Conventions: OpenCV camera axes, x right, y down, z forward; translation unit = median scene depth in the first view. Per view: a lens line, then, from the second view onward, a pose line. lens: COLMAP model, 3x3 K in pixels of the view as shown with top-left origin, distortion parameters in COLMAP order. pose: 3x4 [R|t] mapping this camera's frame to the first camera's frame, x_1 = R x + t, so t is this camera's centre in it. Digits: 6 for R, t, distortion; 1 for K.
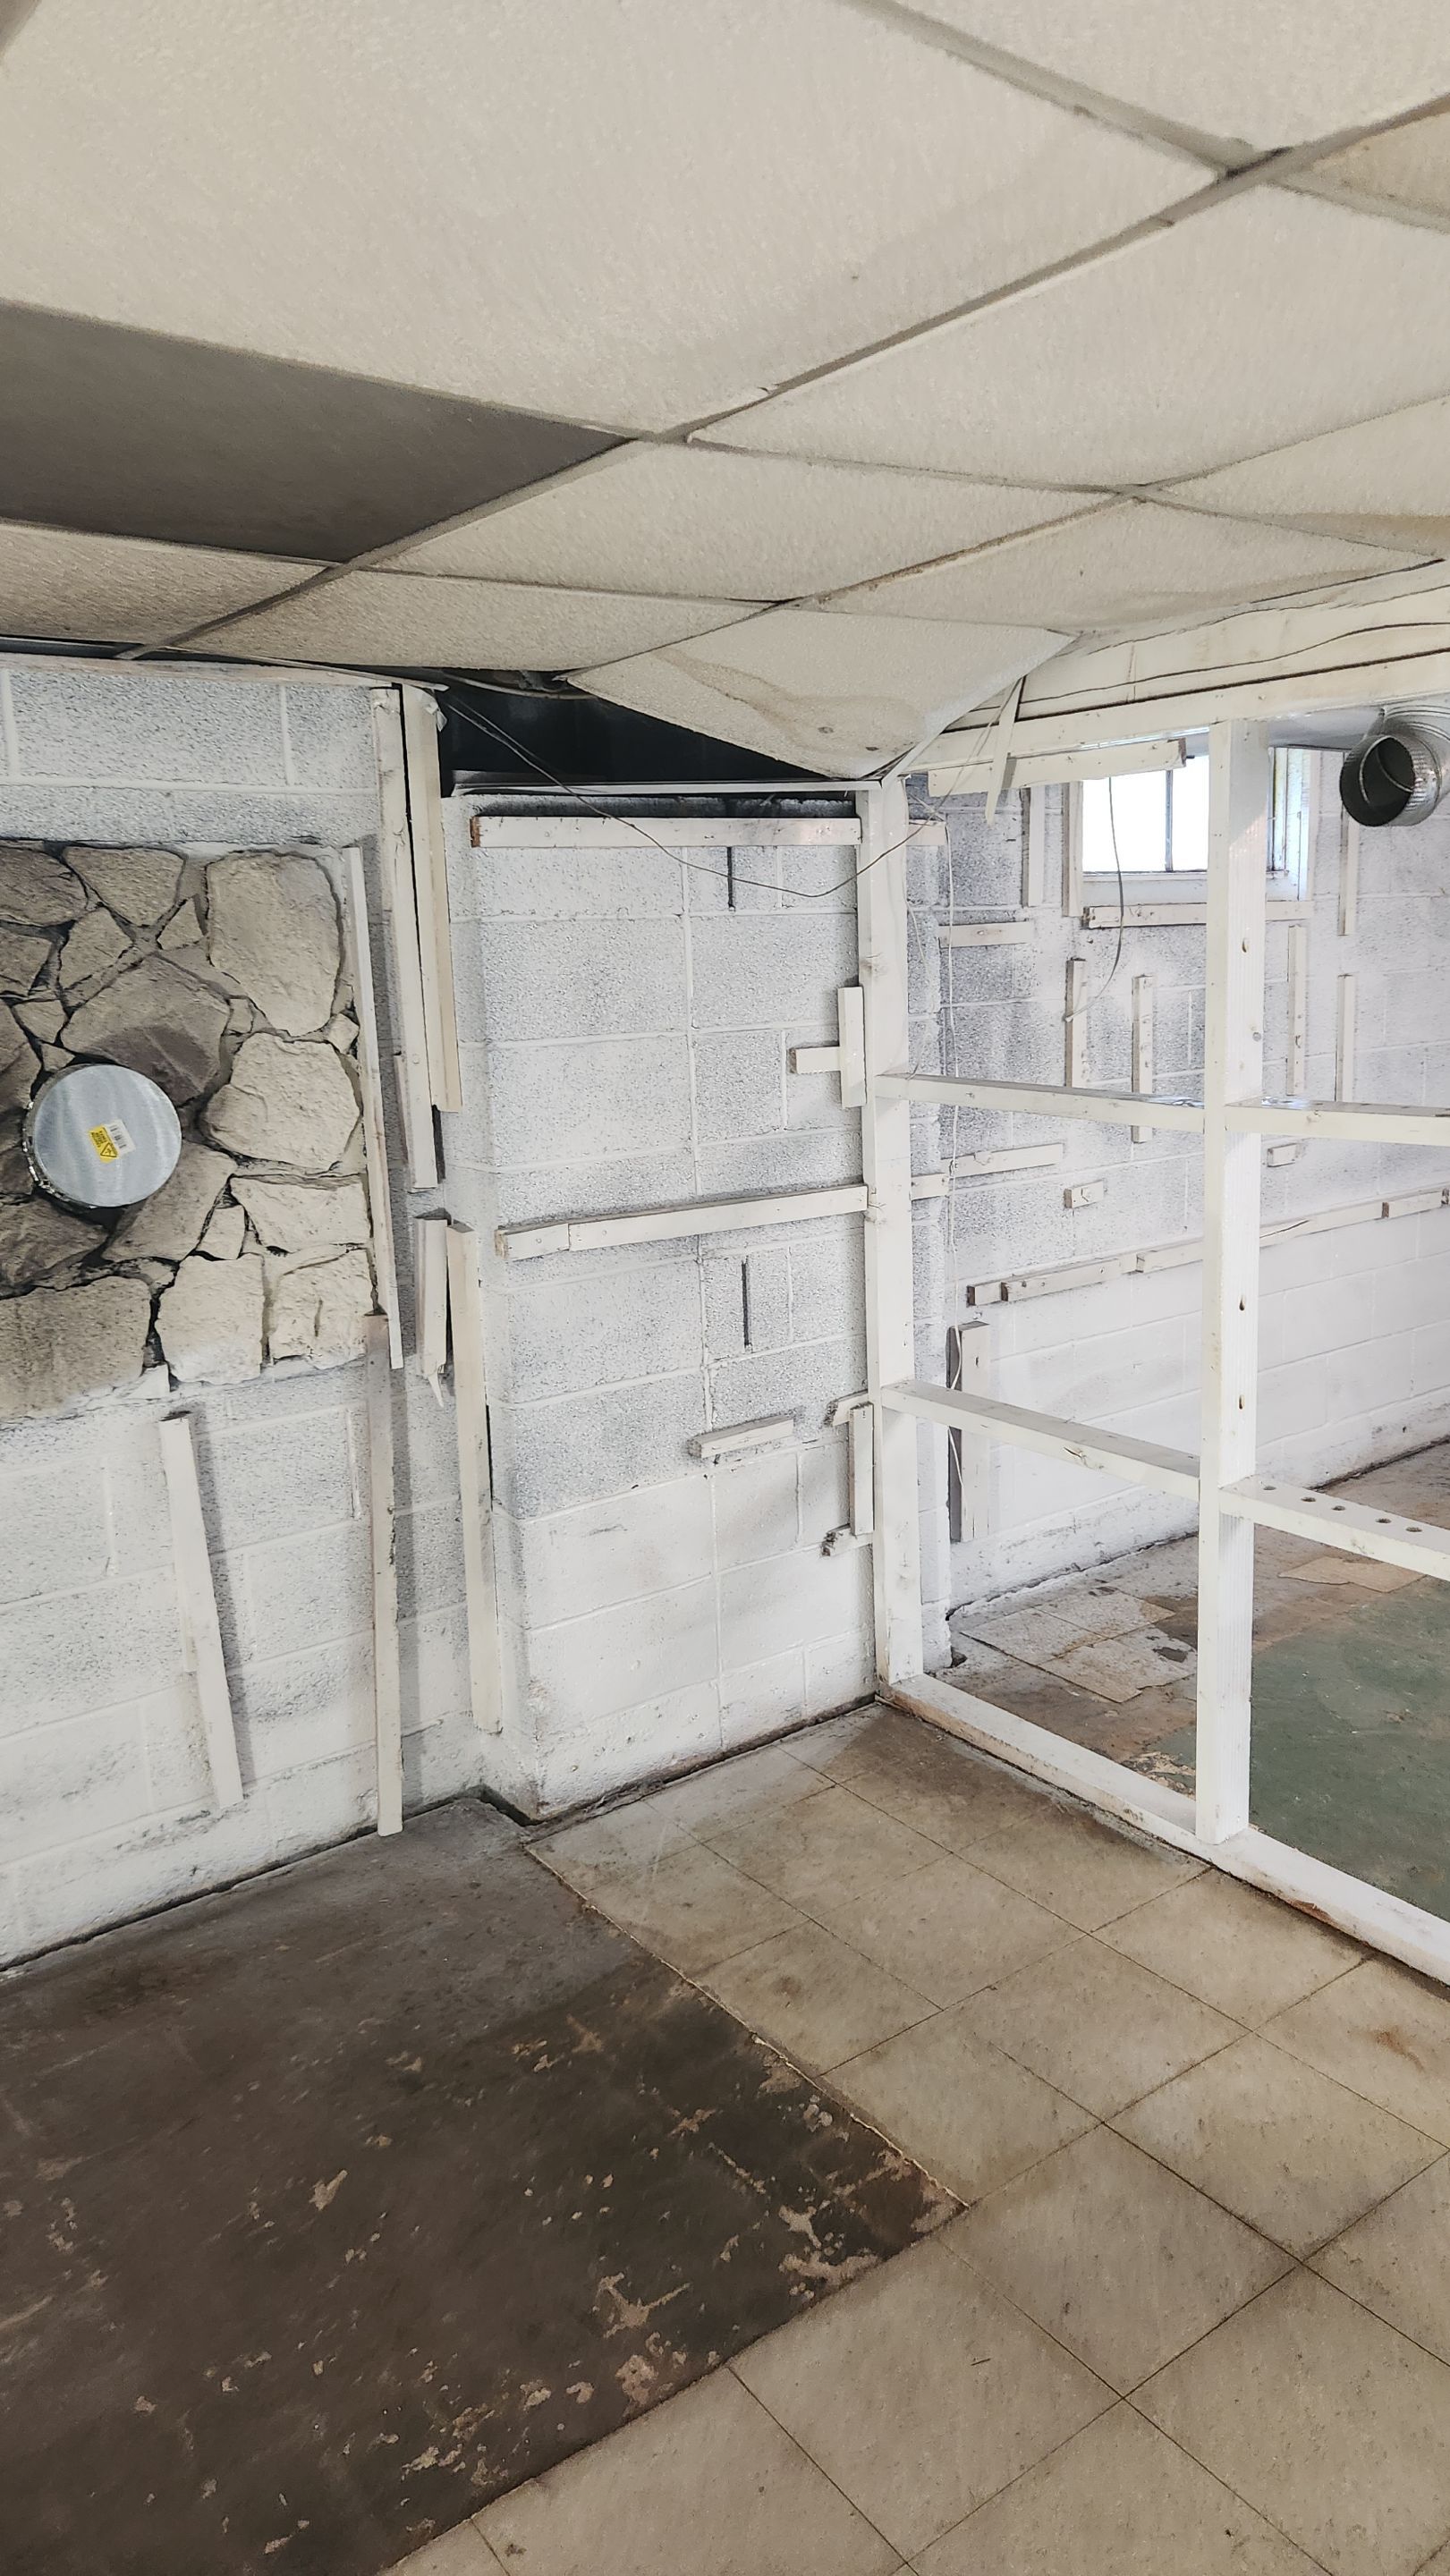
lens RADIAL K [[1695.9, 0, 780.8], [0, 1695.9, 1271.4], [0, 0, 1]] dist [0.086406, -0.079004]
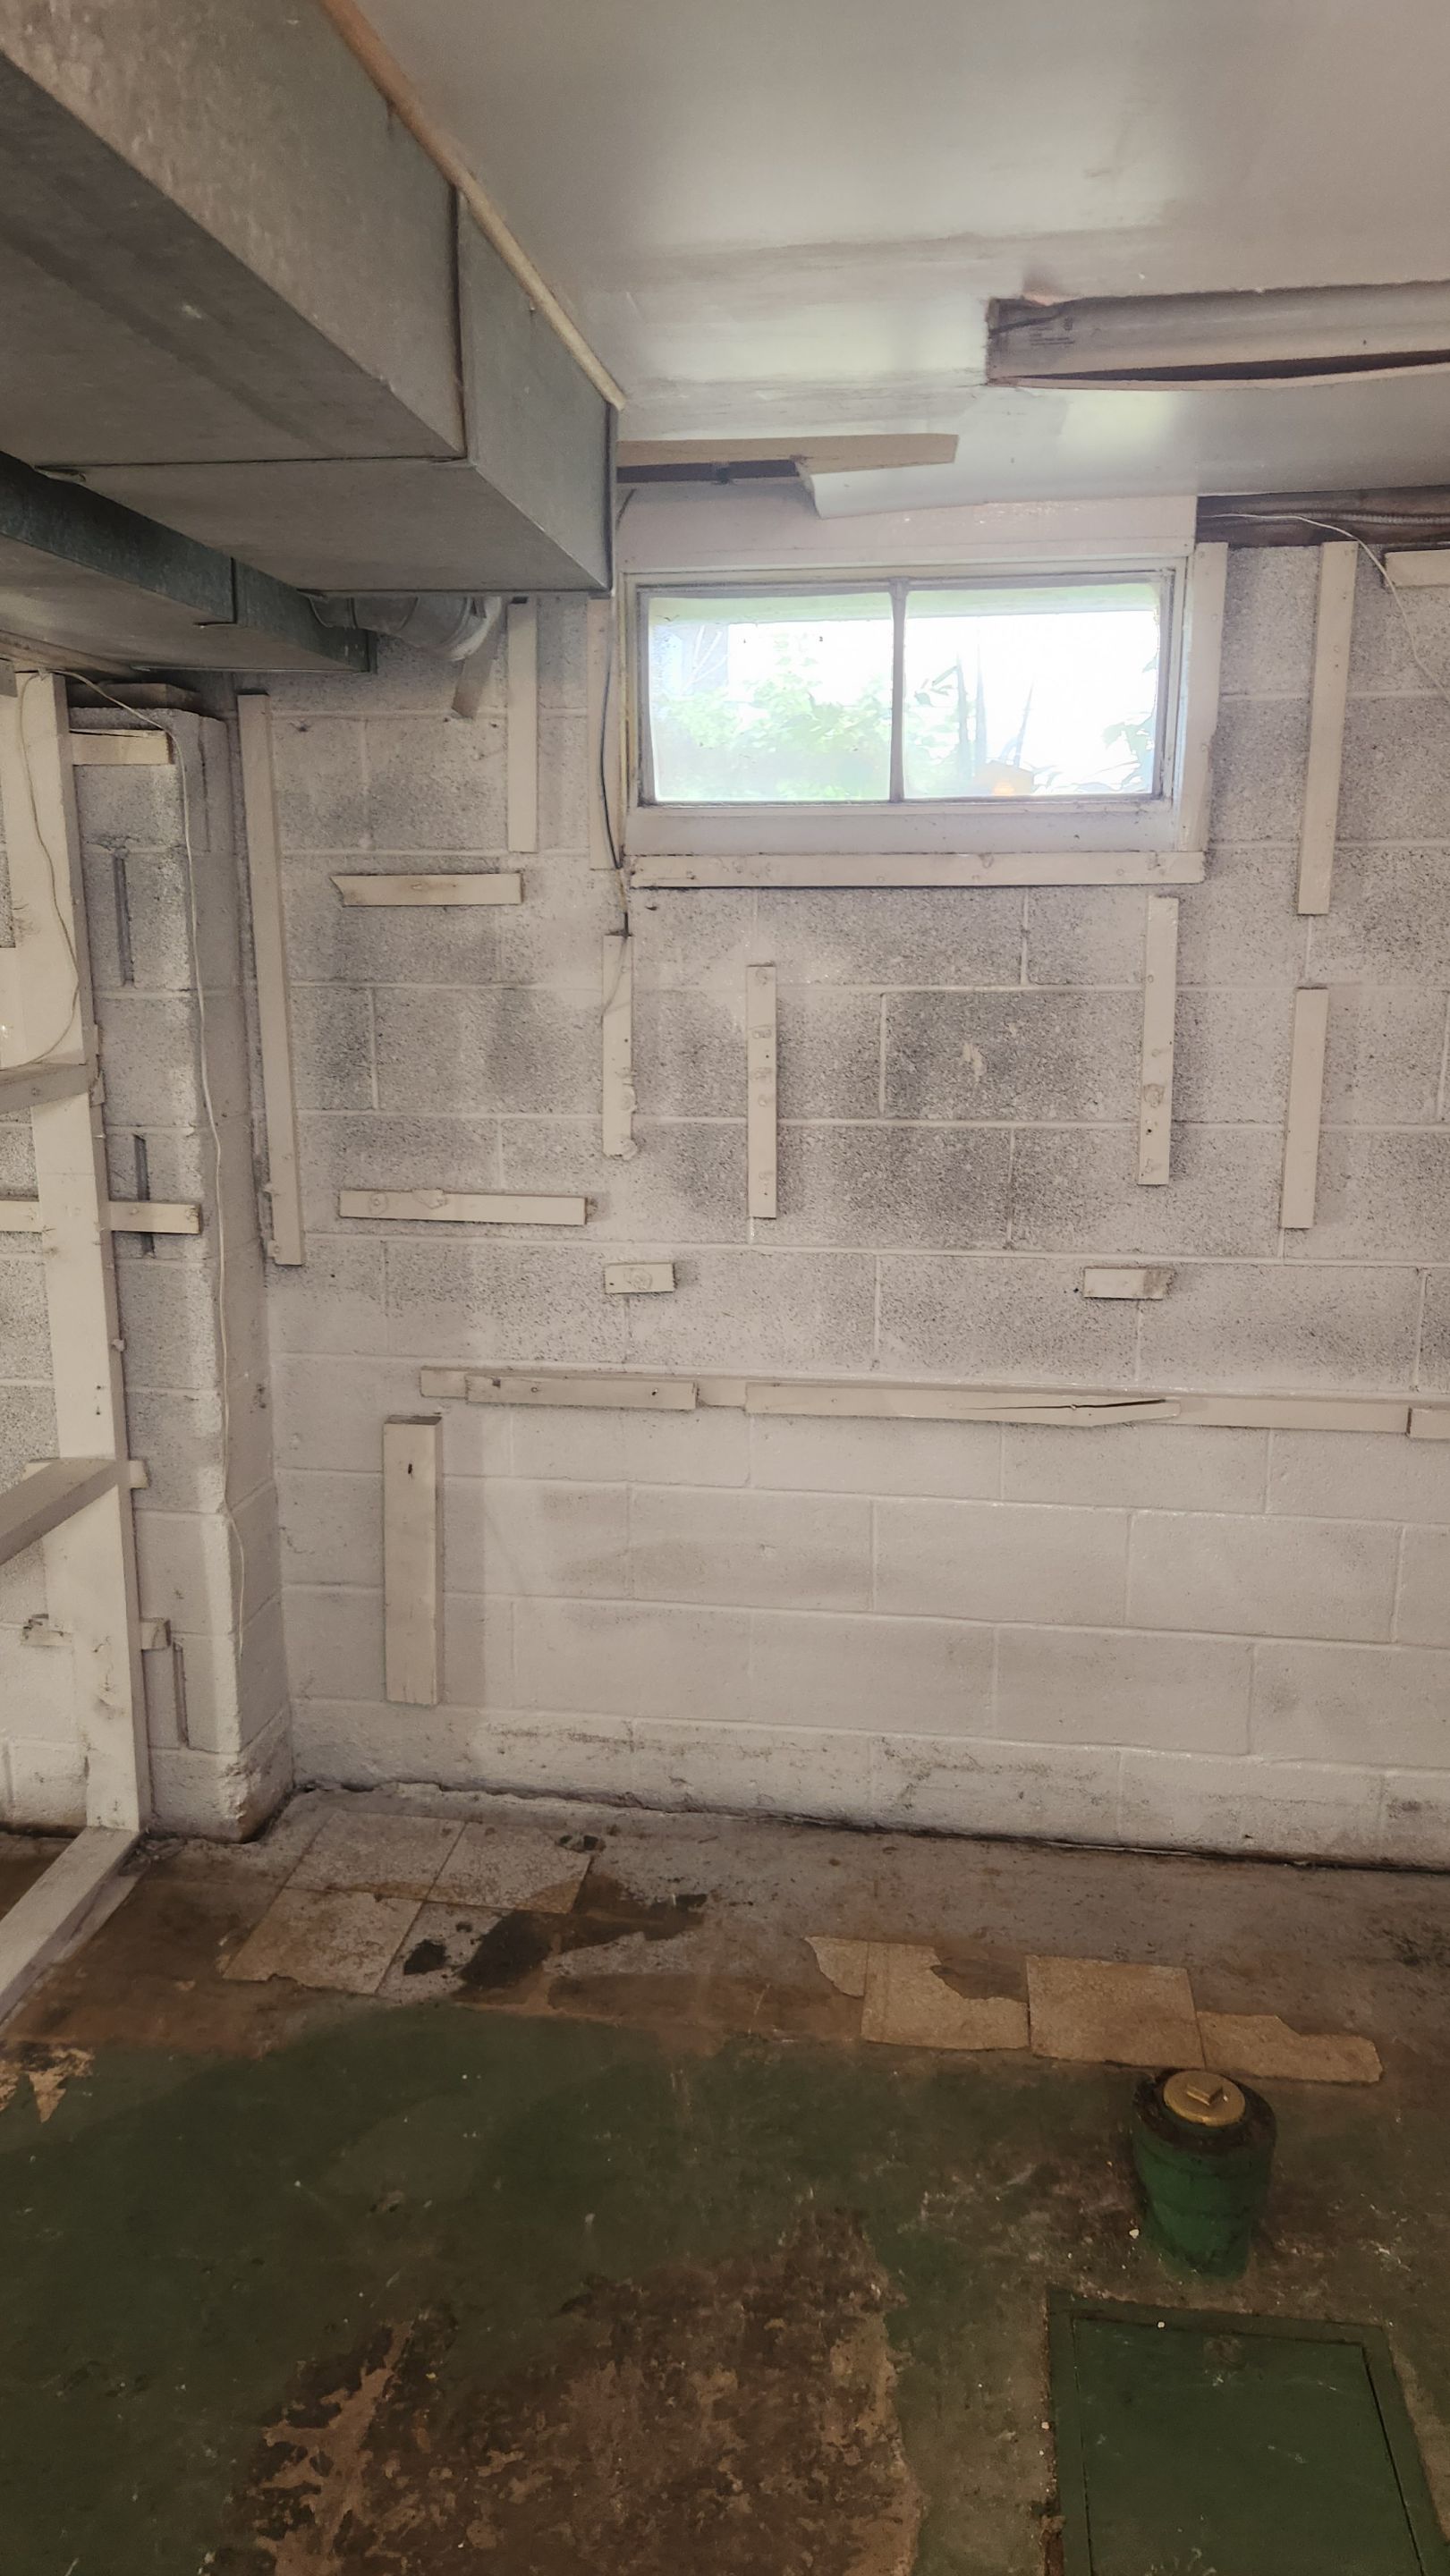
lens RADIAL K [[1732.9, 0, 730.6], [0, 1732.9, 1276.5], [0, 0, 1]] dist [0.076734, -0.059937]
pose [[0.695297, 0.182983, -0.695039, 0.982594], [-0.159225, 0.982235, 0.099309, -0.172463], [0.700864, 0.041618, 0.712080, 0.753510]]
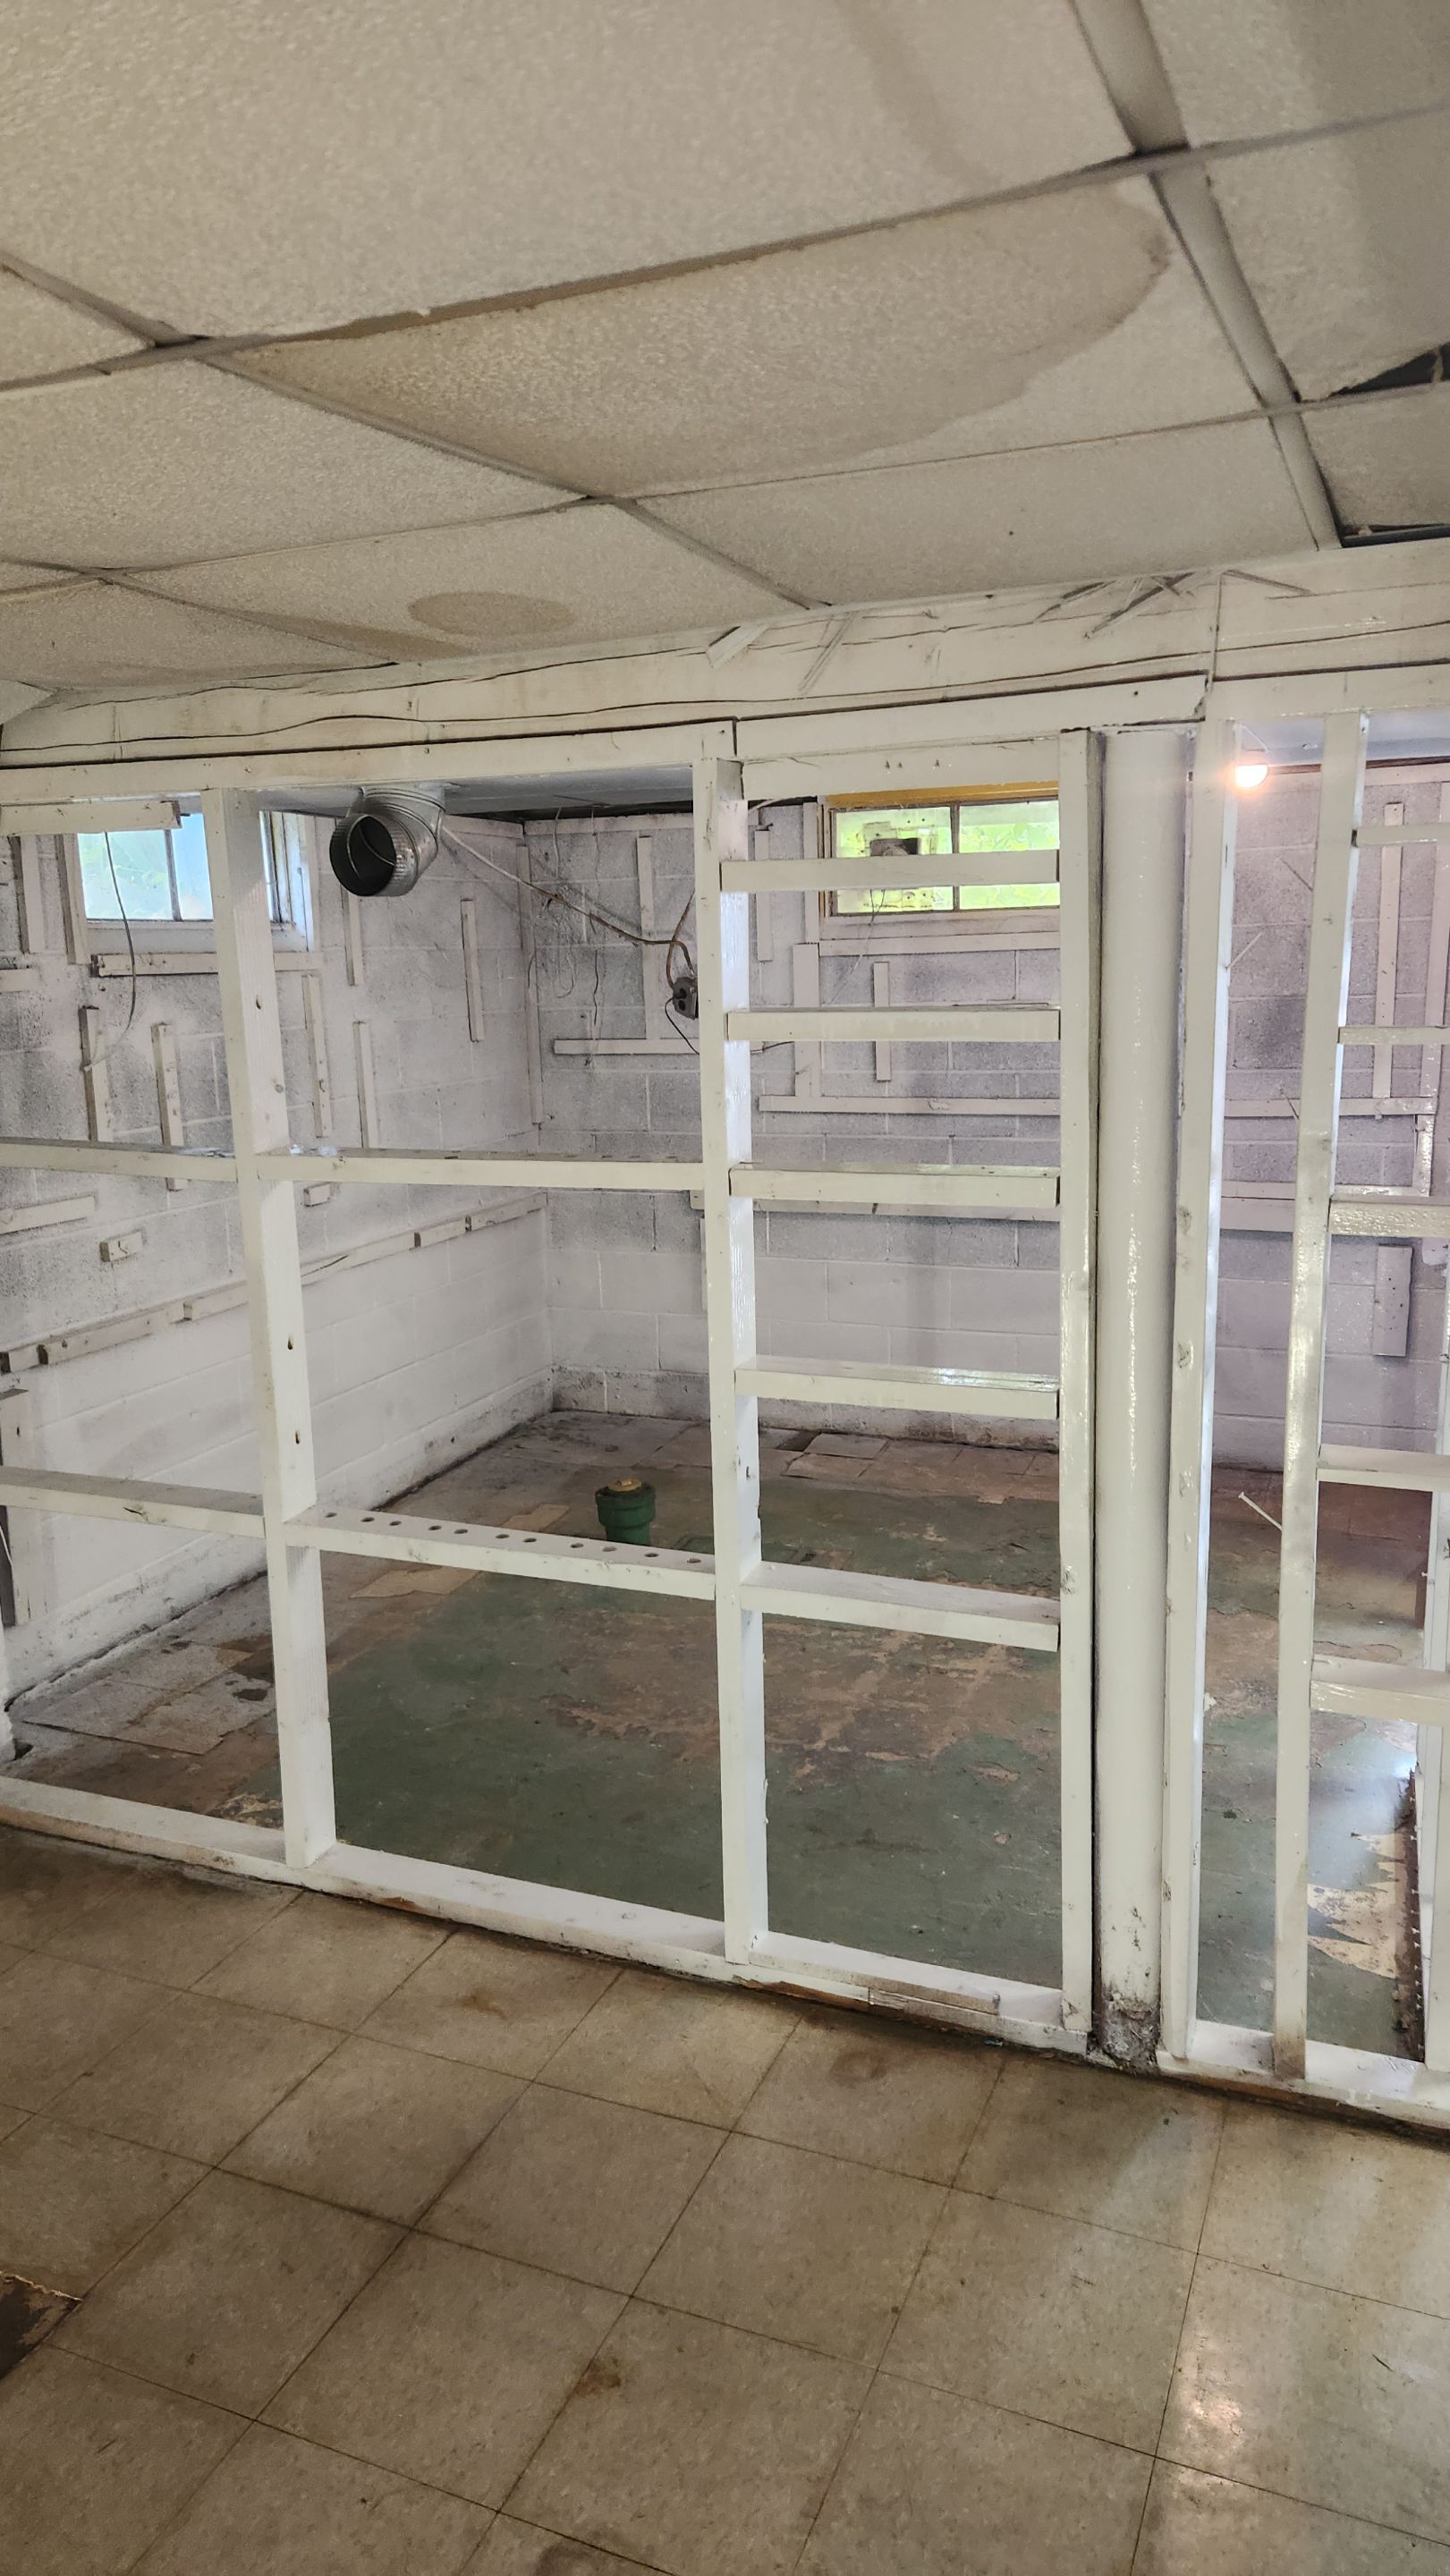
lens RADIAL K [[1694.6, 0, 735.1], [0, 1694.6, 1264.1], [0, 0, 1]] dist [0.081727, -0.086753]
pose [[0.865211, -0.079915, 0.494998, -0.005442], [0.092073, 0.995752, -0.000177, -0.003571], [-0.492881, 0.045729, 0.868894, -0.039249]]
